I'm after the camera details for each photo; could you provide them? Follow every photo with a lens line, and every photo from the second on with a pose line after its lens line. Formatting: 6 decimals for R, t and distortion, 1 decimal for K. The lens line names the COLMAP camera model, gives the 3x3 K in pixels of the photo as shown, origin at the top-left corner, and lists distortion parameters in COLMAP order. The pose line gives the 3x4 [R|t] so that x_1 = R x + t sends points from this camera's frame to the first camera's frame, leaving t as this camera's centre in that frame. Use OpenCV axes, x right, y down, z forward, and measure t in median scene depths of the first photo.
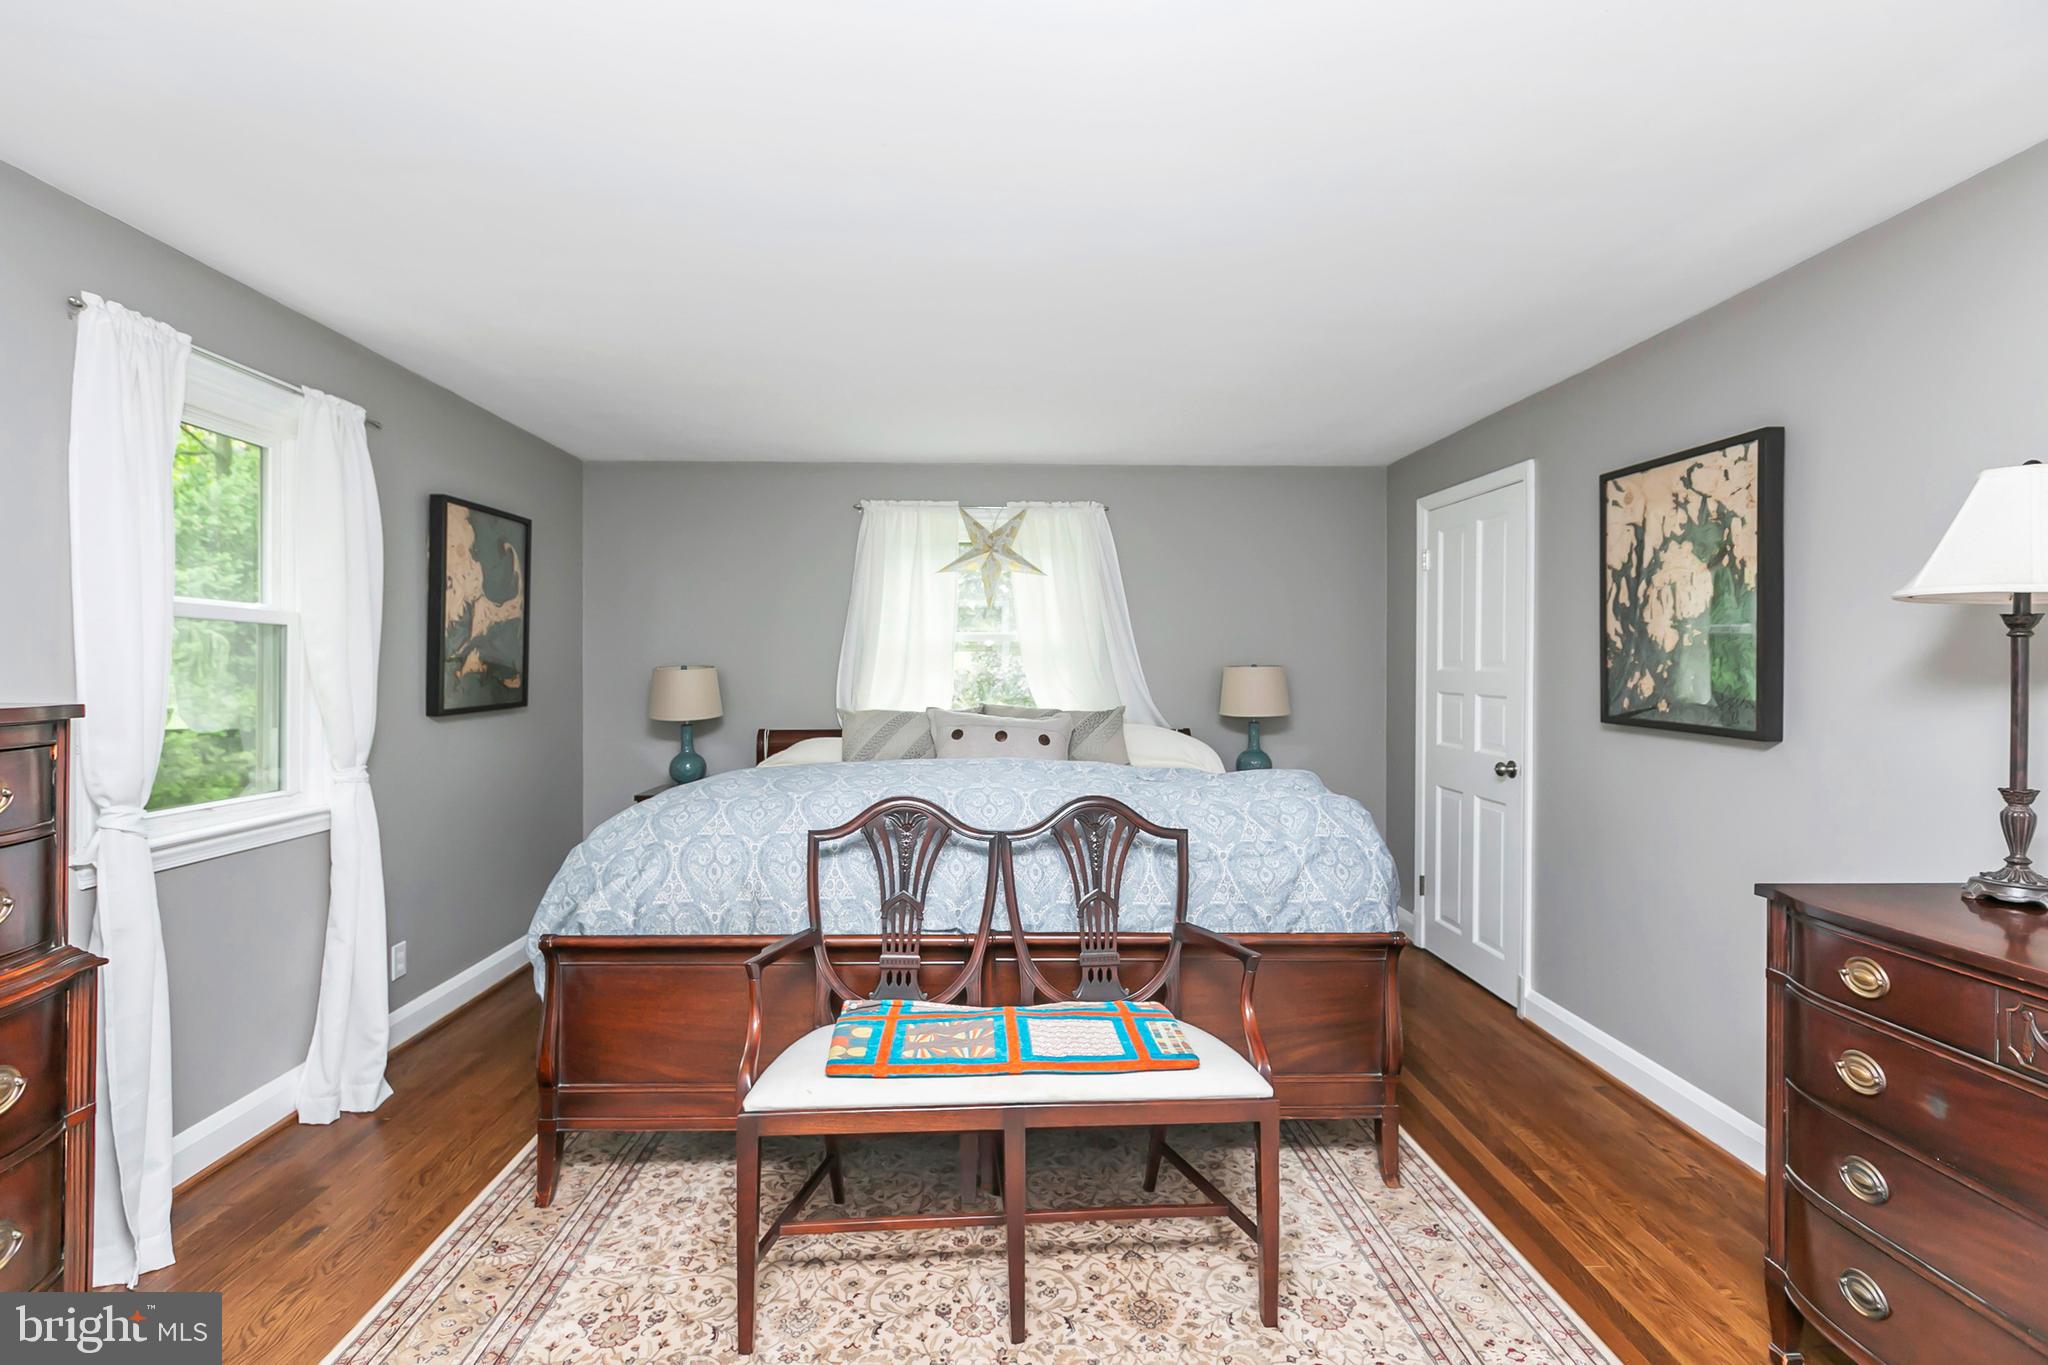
lens RADIAL K [[946.5, 0, 1027.9], [0, 946.5, 670.6], [0, 0, 1]] dist [-0.022611, 0.024686]
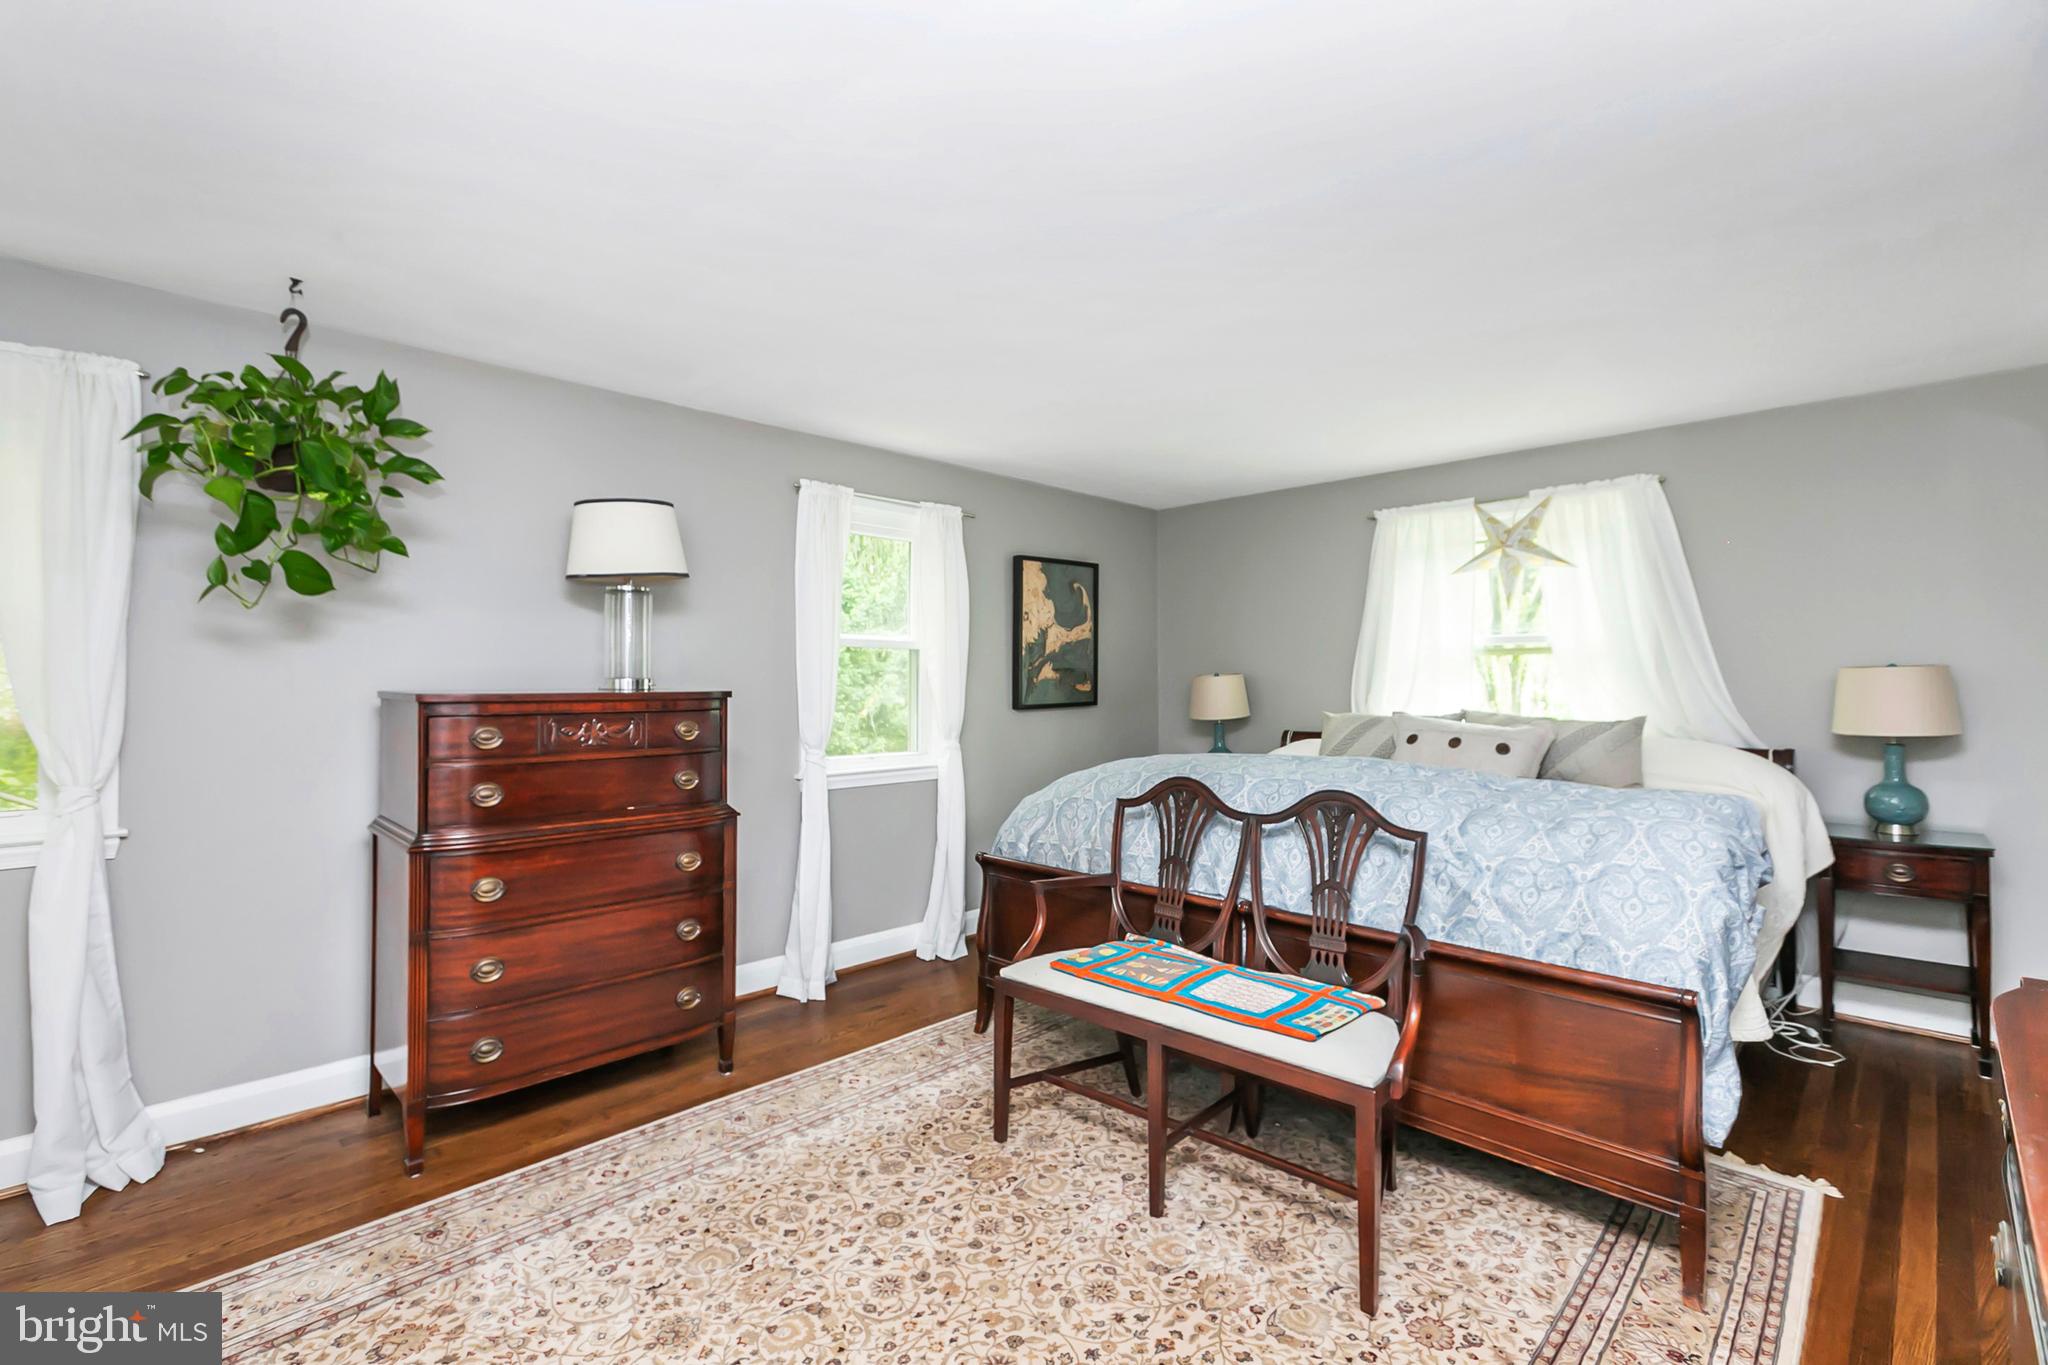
lens RADIAL K [[929.5, 0, 981.6], [0, 929.5, 681.5], [0, 0, 1]] dist [-0.000748, 0.000475]
pose [[0.669008, -0.002678, -0.743250, 0.577501], [0.002095, 0.999996, -0.001717, 0.011988], [0.743252, -0.000408, 0.669012, 0.014893]]
